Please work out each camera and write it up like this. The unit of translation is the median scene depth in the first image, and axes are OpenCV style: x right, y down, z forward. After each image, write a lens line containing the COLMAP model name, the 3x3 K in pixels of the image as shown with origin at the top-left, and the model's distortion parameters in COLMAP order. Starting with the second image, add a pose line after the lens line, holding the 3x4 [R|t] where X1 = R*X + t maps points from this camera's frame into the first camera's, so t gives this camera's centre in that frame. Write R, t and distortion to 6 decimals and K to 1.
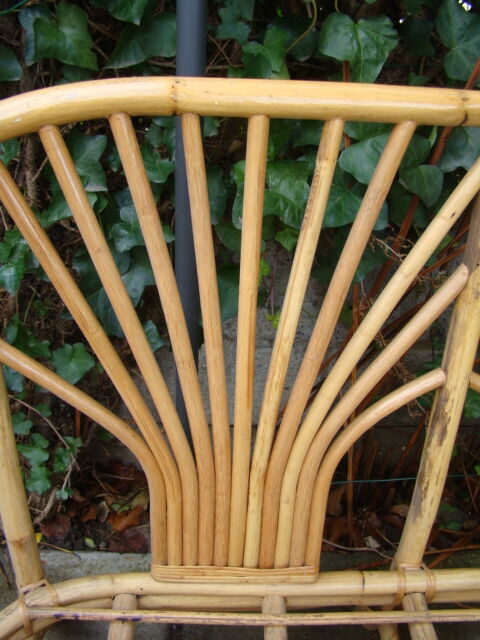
lens RADIAL K [[584.4, 0, 245.6], [0, 584.4, 322.0], [0, 0, 1]] dist [-0.111473, 0.002664]
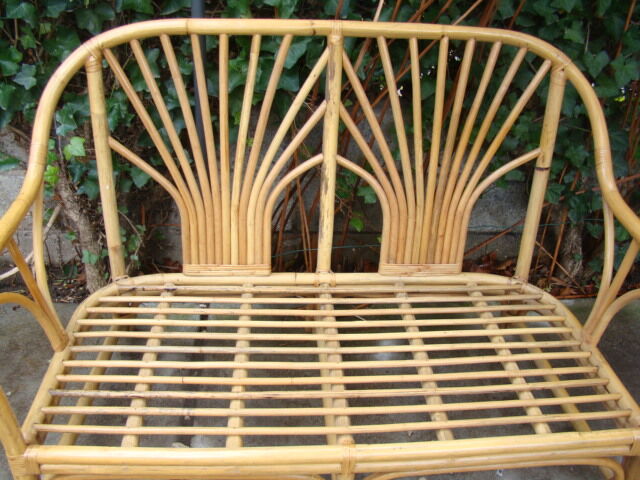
lens RADIAL K [[584.4, 0, 320.6], [0, 584.4, 235.4], [0, 0, 1]] dist [-0.111473, 0.002664]
pose [[0.999393, -0.021553, 0.027383, 0.249859], [0.022538, 0.999090, -0.036215, 0.412387], [-0.026577, 0.036810, 0.998969, -0.980298]]
